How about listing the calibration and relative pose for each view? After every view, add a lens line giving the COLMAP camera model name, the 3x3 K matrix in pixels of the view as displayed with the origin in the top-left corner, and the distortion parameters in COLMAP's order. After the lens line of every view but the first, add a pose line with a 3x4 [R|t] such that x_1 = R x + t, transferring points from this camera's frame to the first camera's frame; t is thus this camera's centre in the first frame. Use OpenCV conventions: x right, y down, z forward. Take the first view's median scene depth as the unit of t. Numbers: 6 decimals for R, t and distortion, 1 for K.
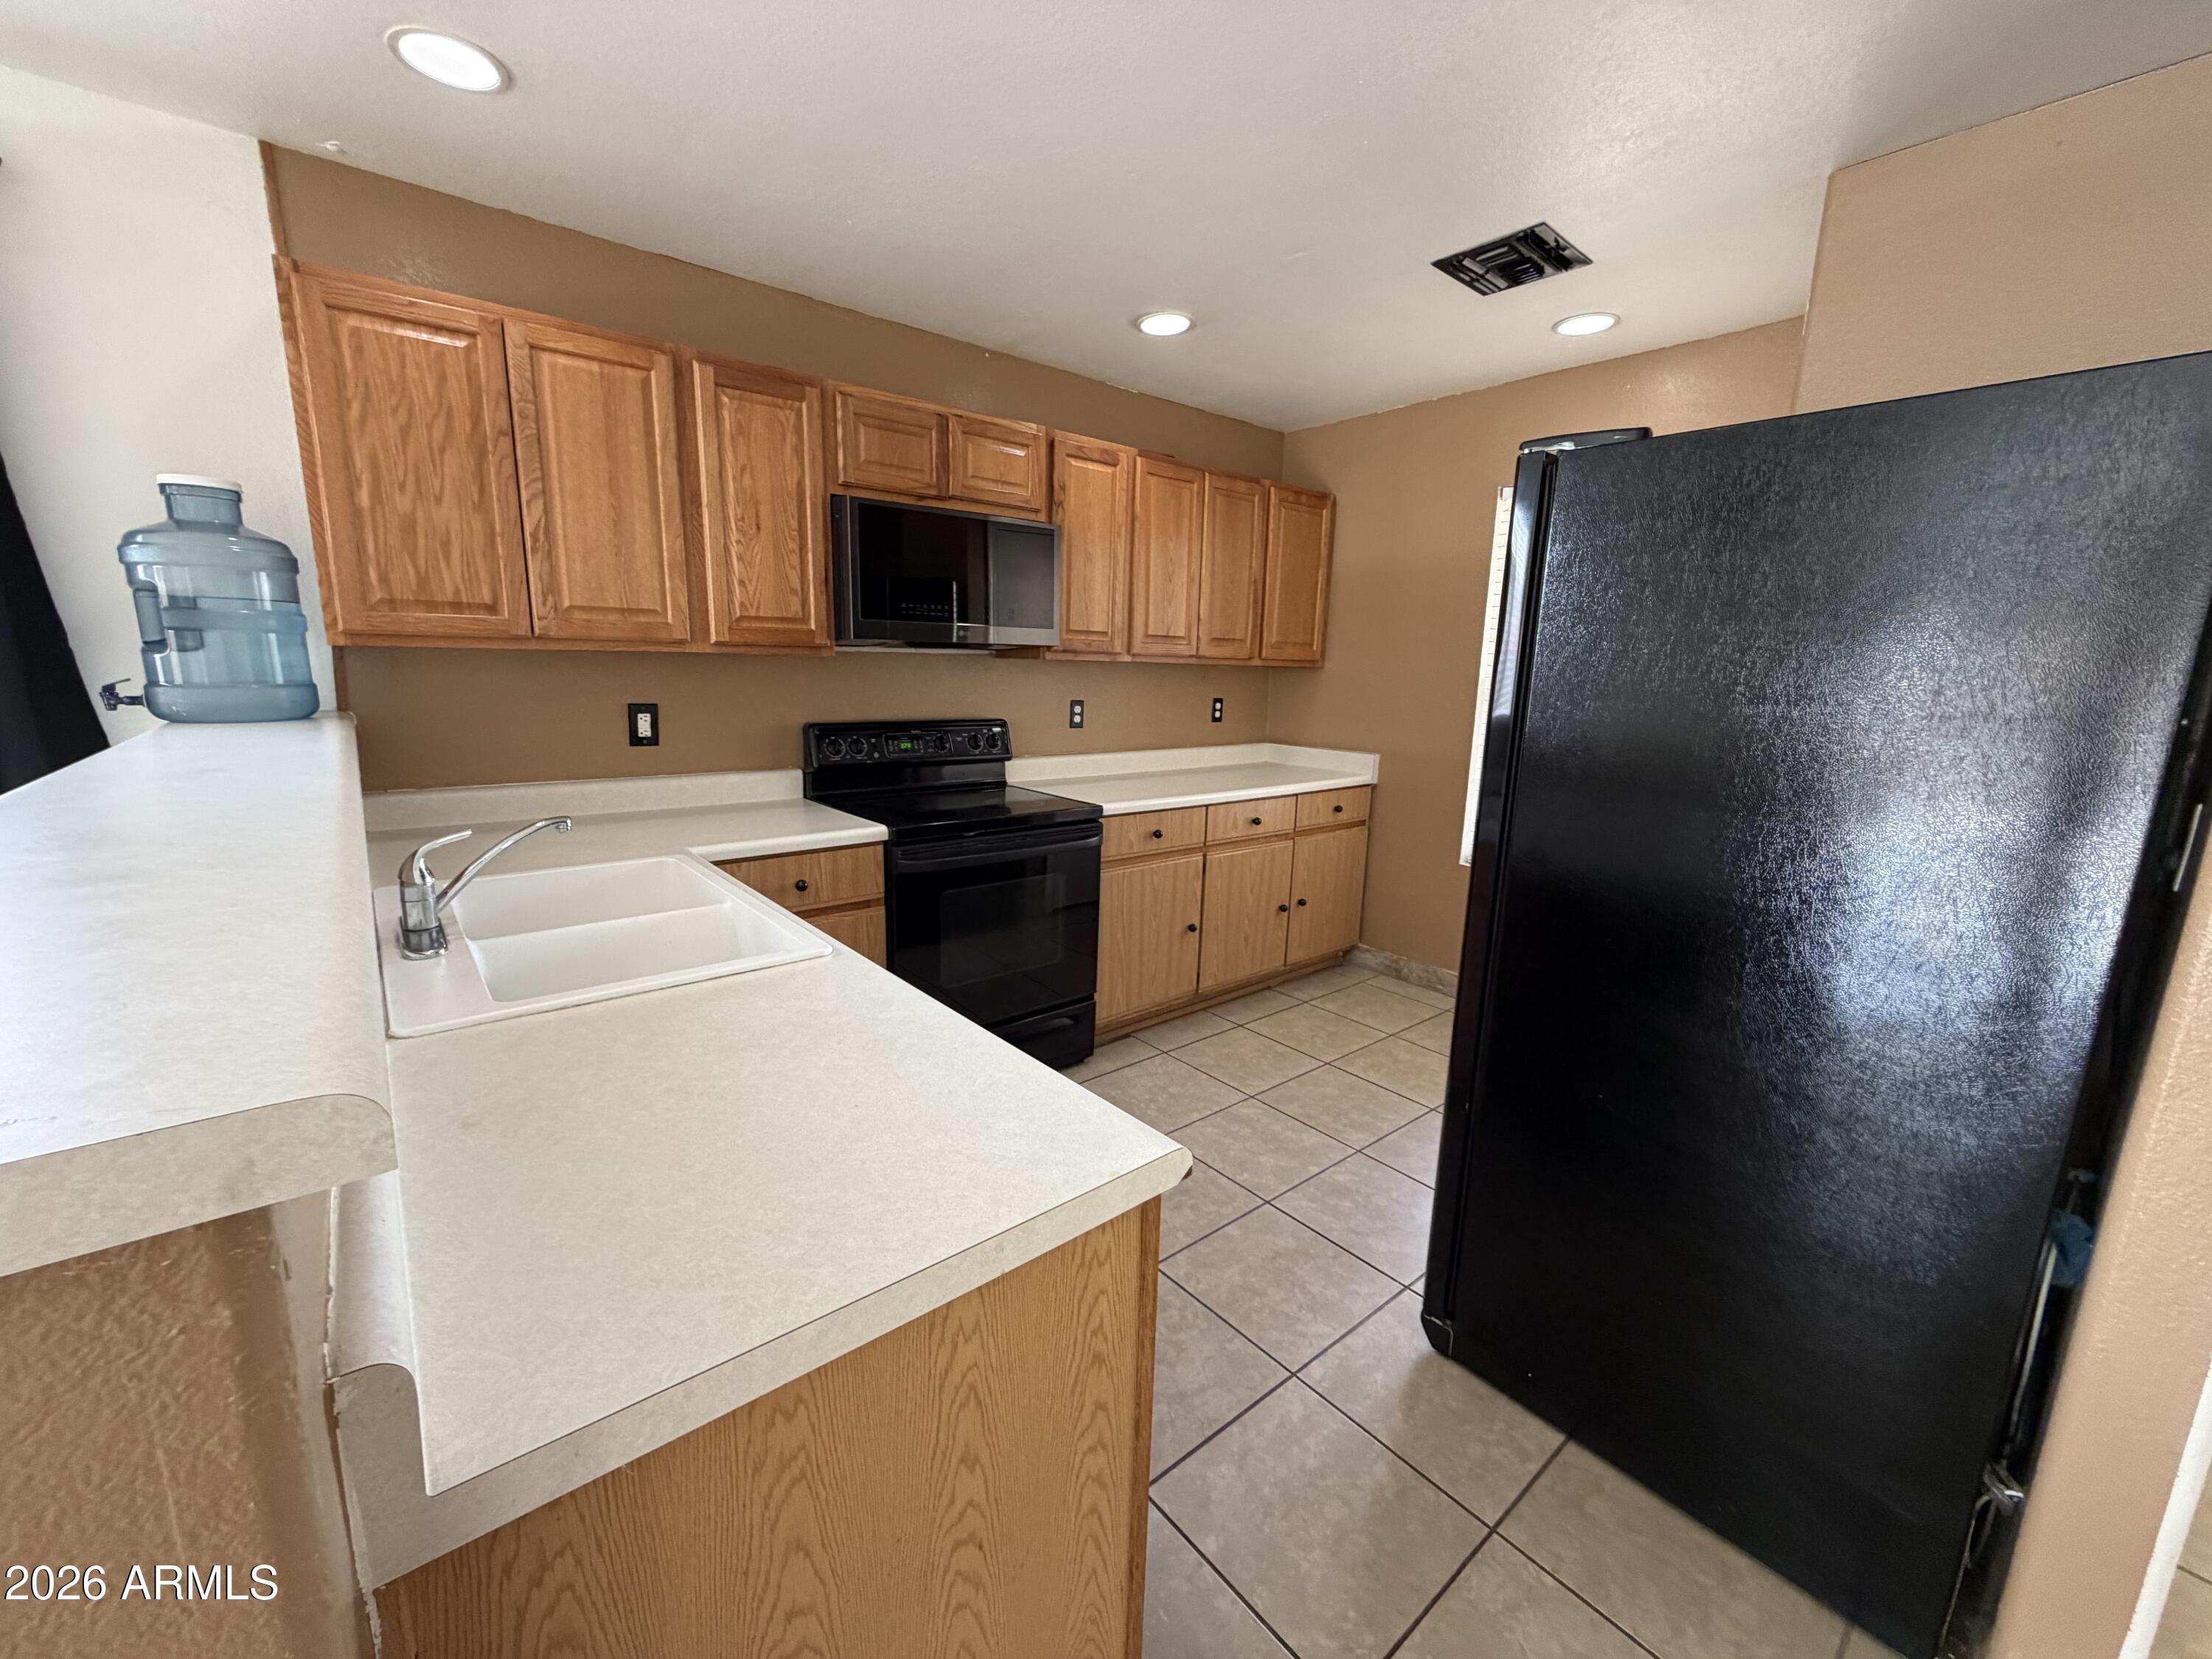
lens RADIAL K [[888.2, 0, 1101.4], [0, 888.2, 835.1], [0, 0, 1]] dist [0.000310, 0.000019]
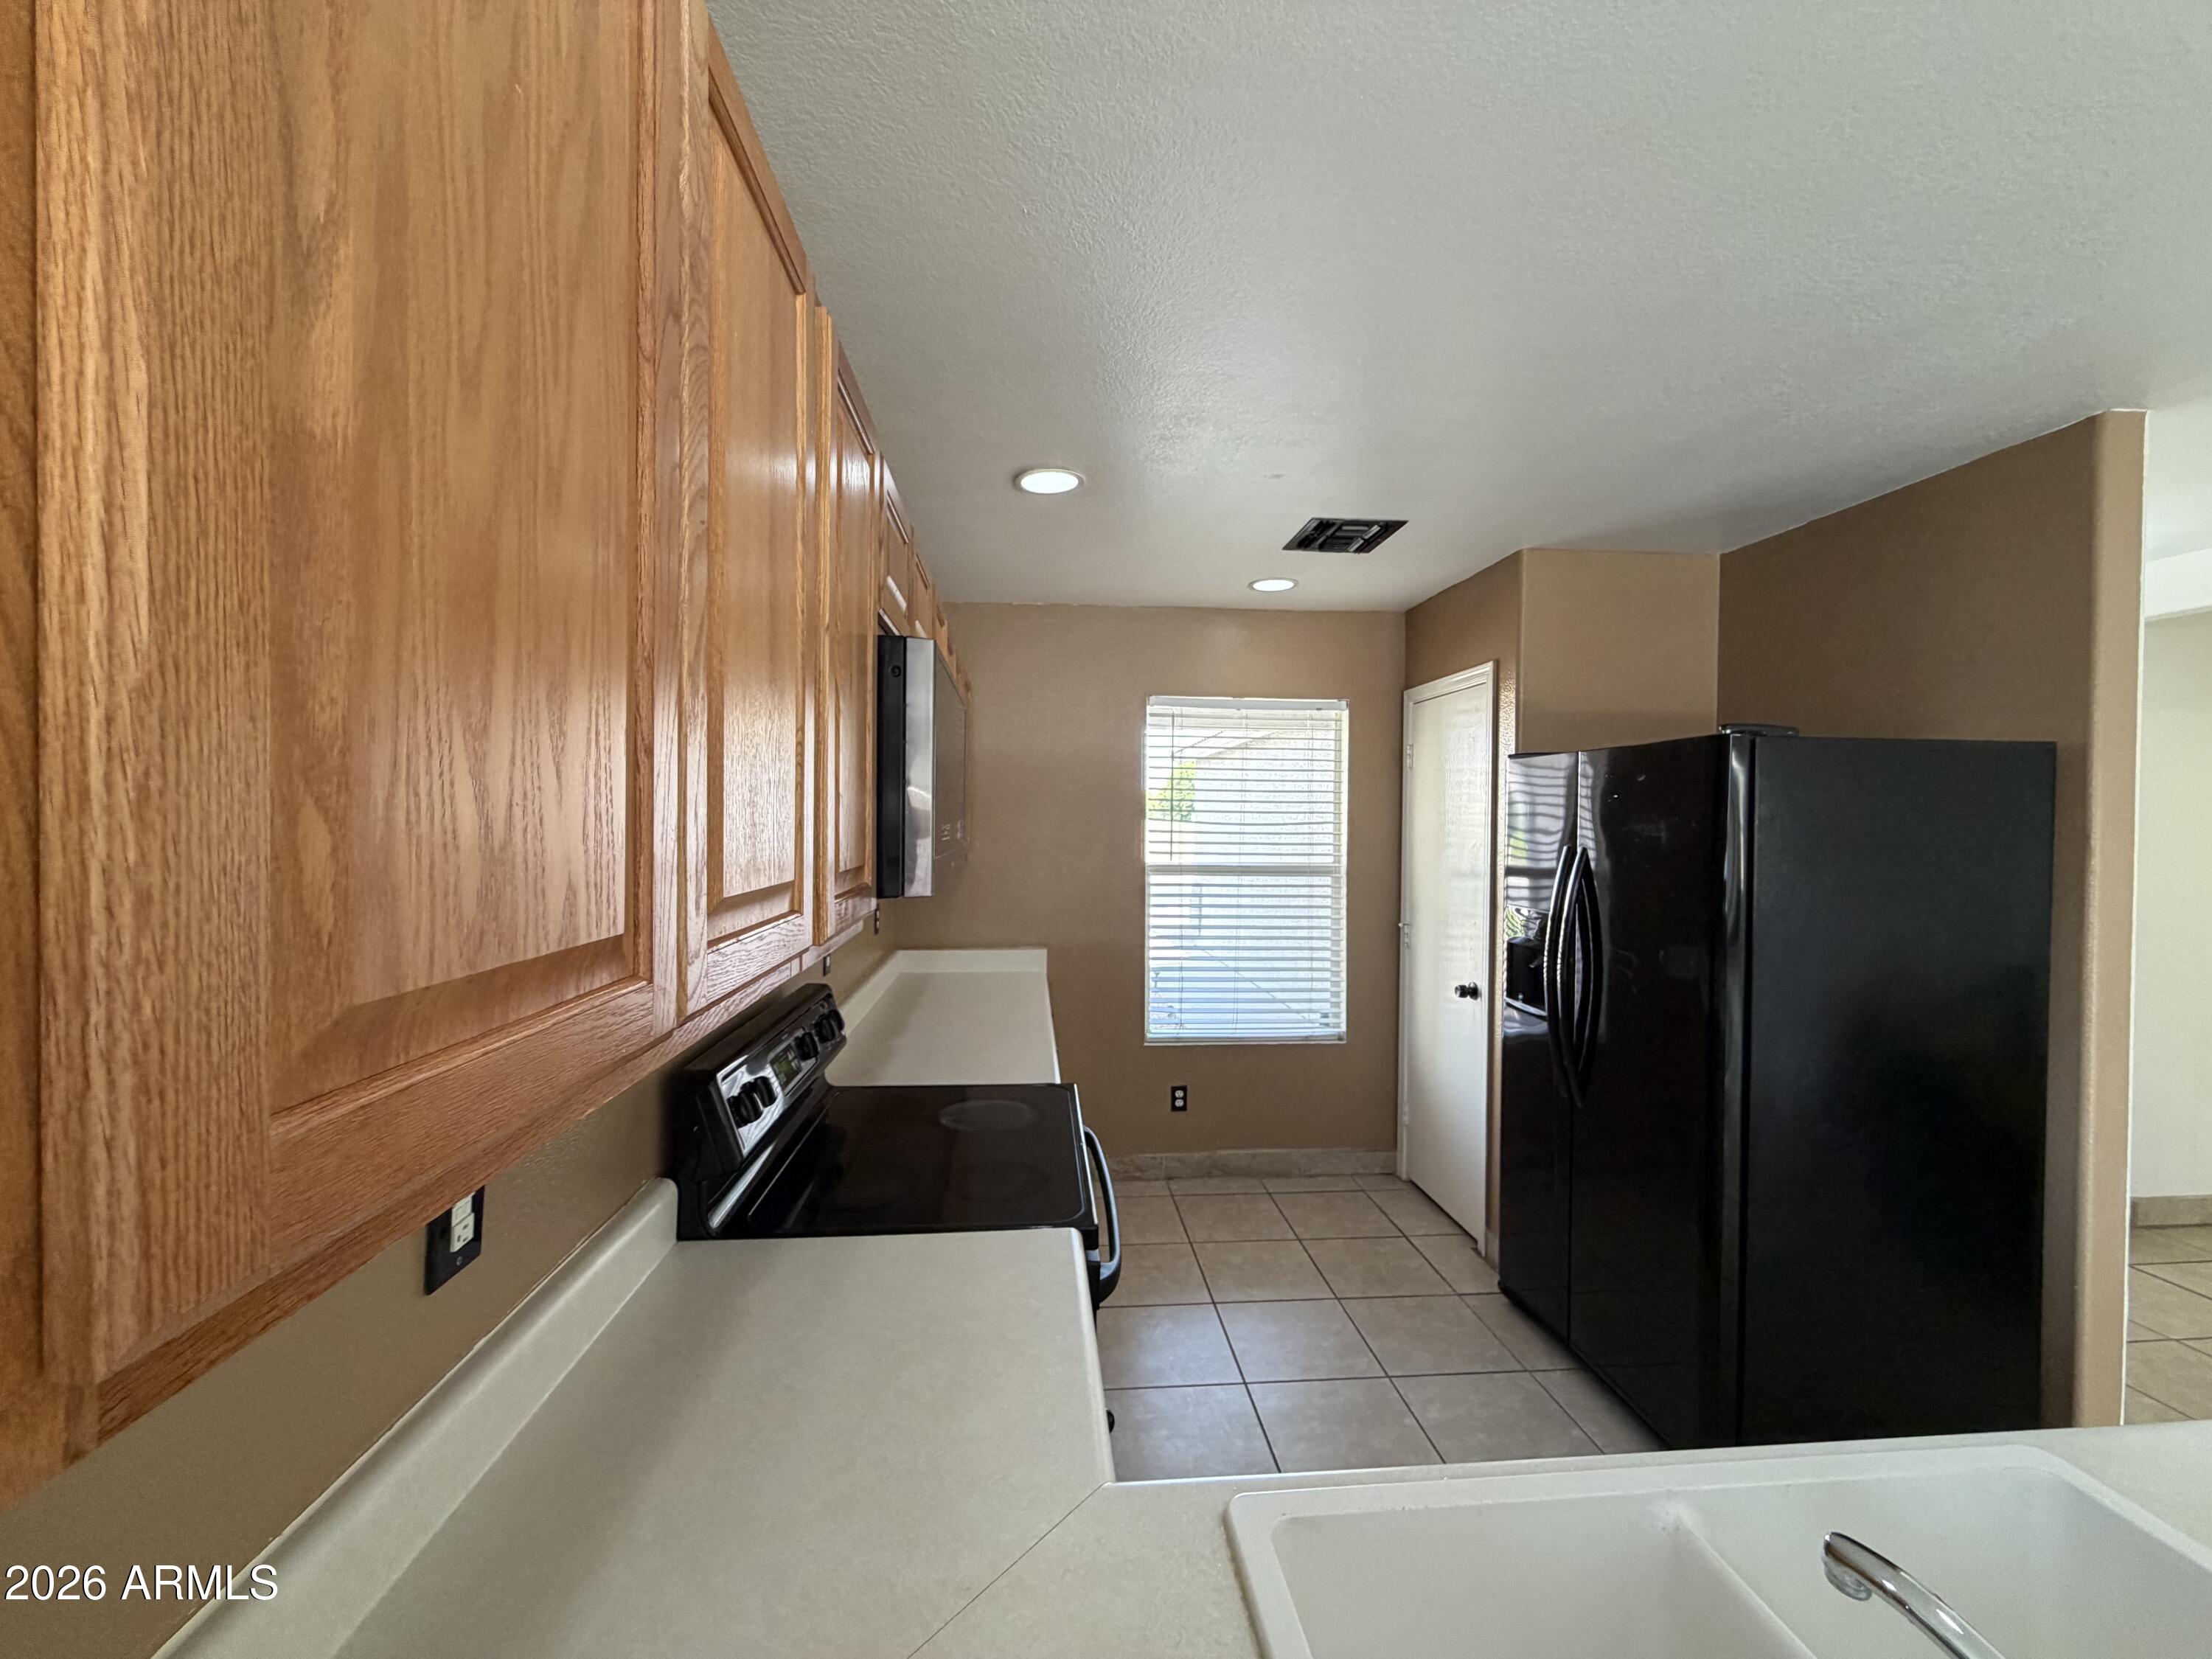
lens RADIAL K [[883.9, 0, 1101.1], [0, 883.9, 834.2], [0, 0, 1]] dist [0.002875, 0.000478]
pose [[0.572622, -0.032632, 0.819170, -0.539616], [0.166479, 0.983017, -0.077215, -0.162977], [-0.802739, 0.180589, 0.568329, 0.500529]]
